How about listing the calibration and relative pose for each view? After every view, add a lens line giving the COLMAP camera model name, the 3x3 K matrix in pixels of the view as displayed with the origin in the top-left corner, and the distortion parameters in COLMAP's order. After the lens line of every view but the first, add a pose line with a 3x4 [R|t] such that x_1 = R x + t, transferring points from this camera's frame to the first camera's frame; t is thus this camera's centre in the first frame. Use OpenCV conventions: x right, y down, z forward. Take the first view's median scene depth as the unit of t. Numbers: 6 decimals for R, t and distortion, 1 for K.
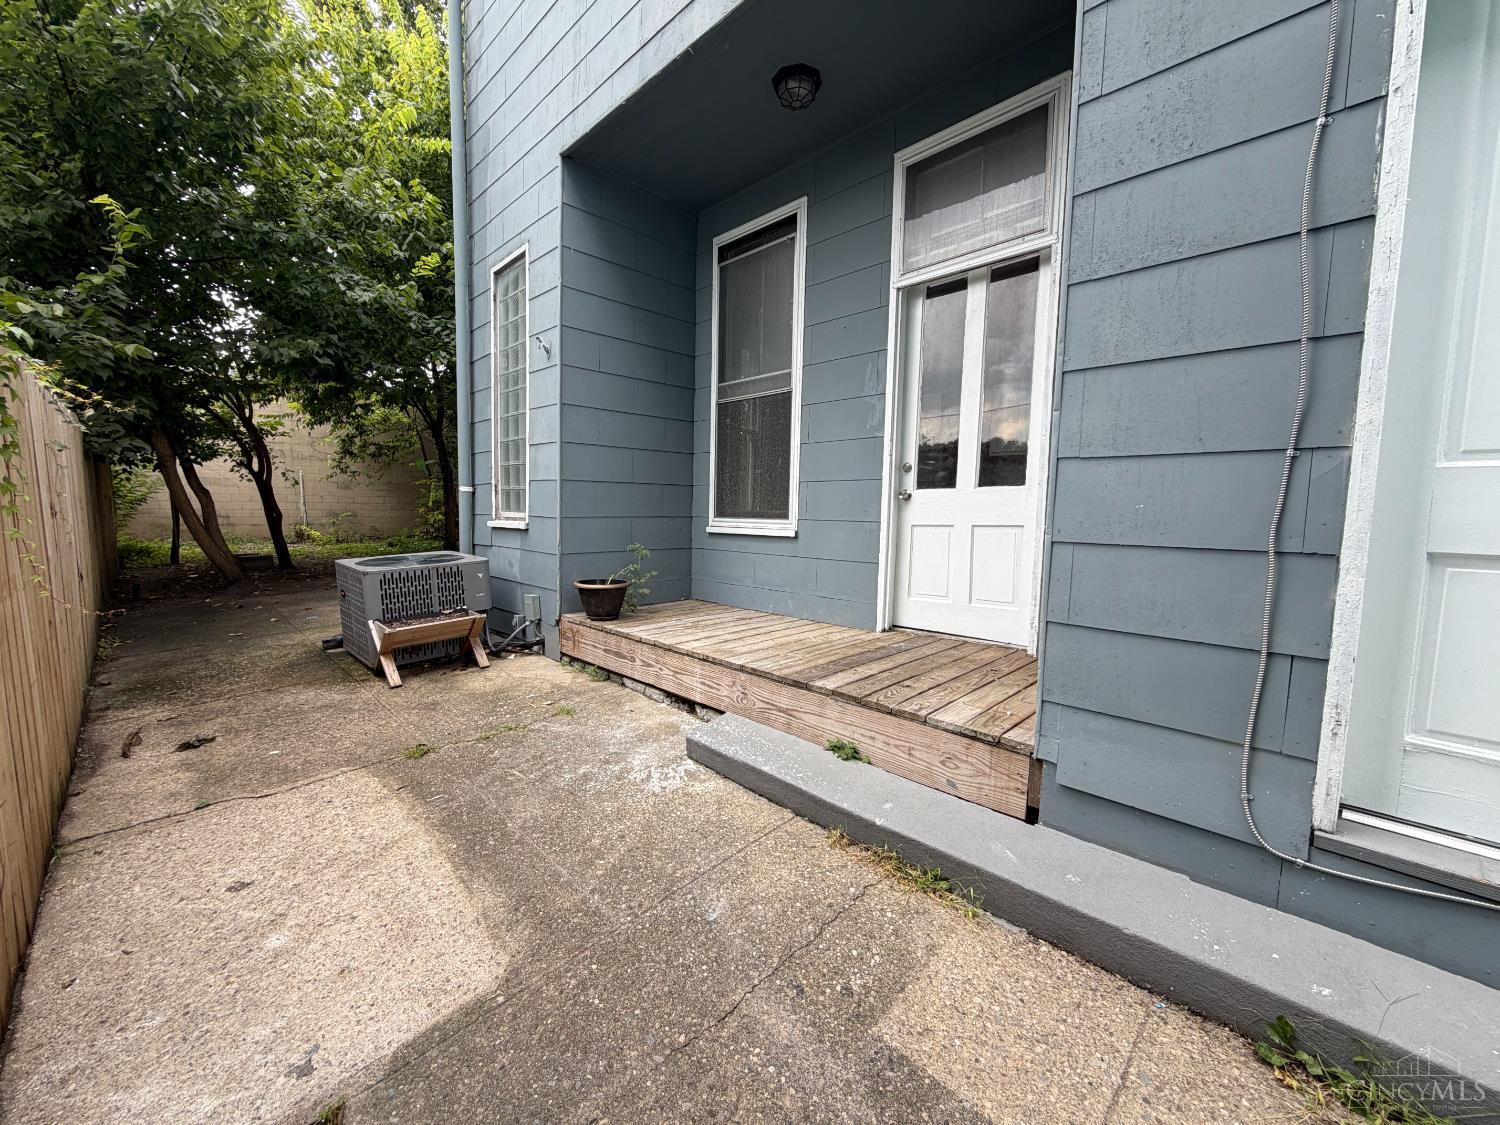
lens RADIAL K [[600.5, 0, 747.0], [0, 600.5, 566.7], [0, 0, 1]] dist [0.001550, 0.000129]
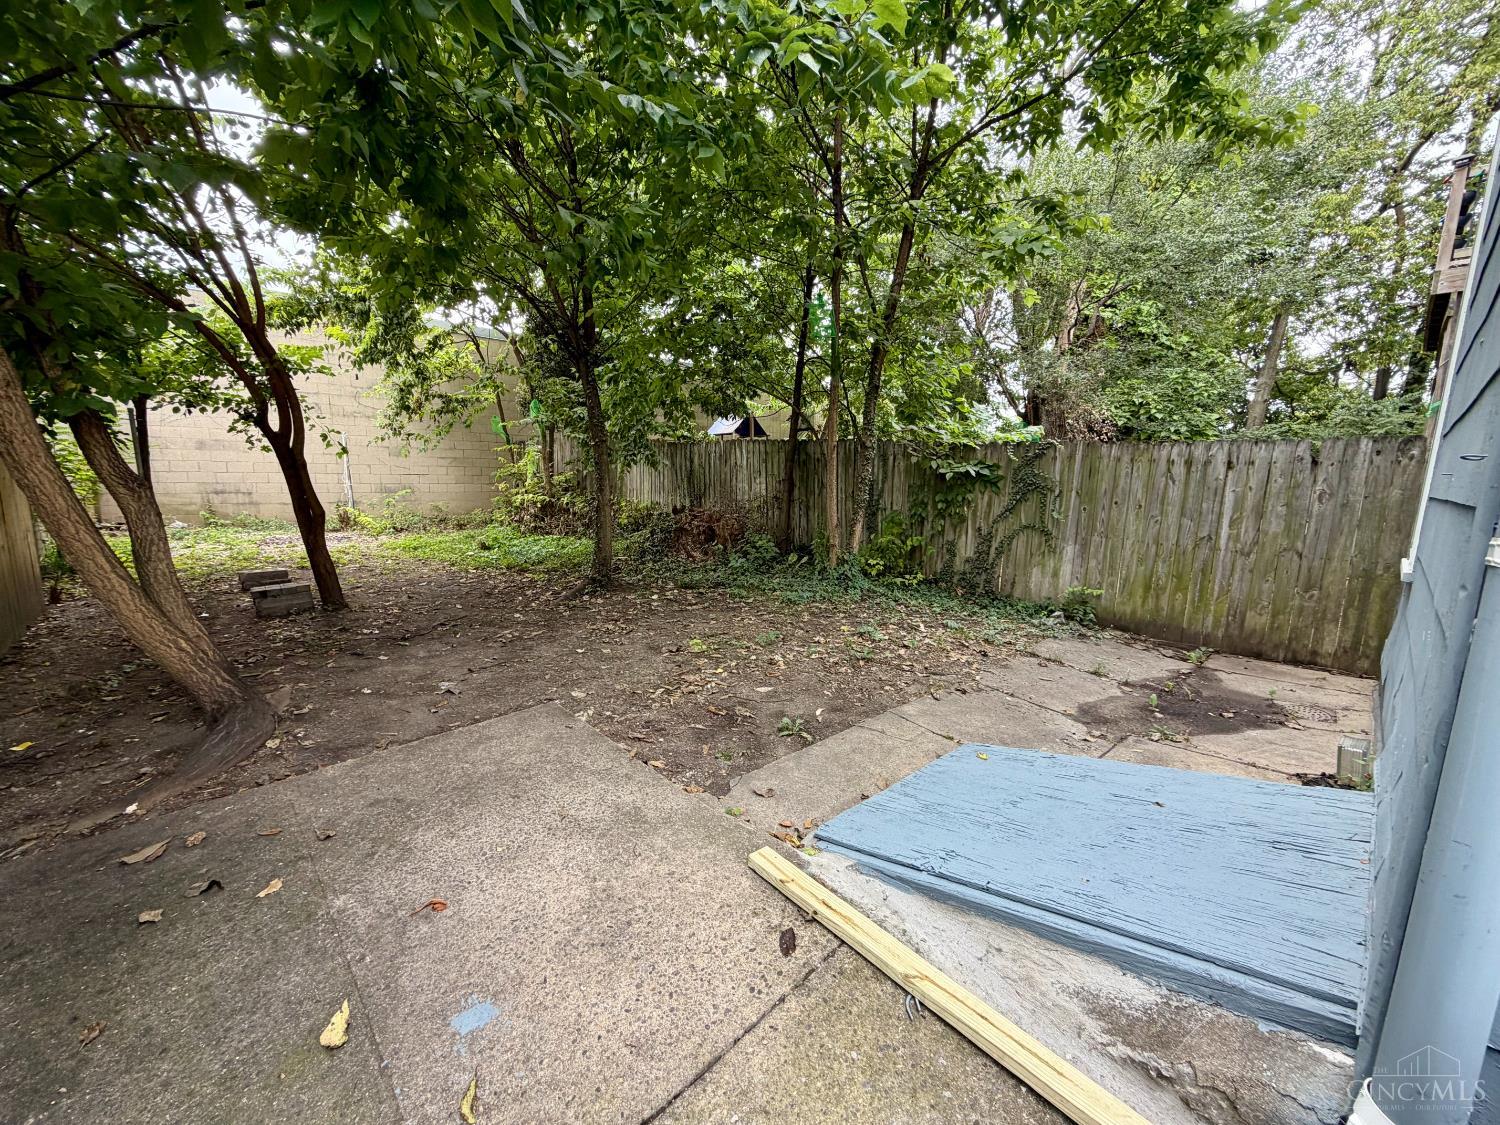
lens RADIAL K [[600.5, 0, 751.7], [0, 600.5, 562.0], [0, 0, 1]] dist [0.001550, 0.000129]
pose [[0.999329, 0.012709, -0.034359, -0.263508], [-0.010962, 0.998661, 0.050562, -0.052601], [0.034955, -0.050151, 0.998130, 0.335822]]
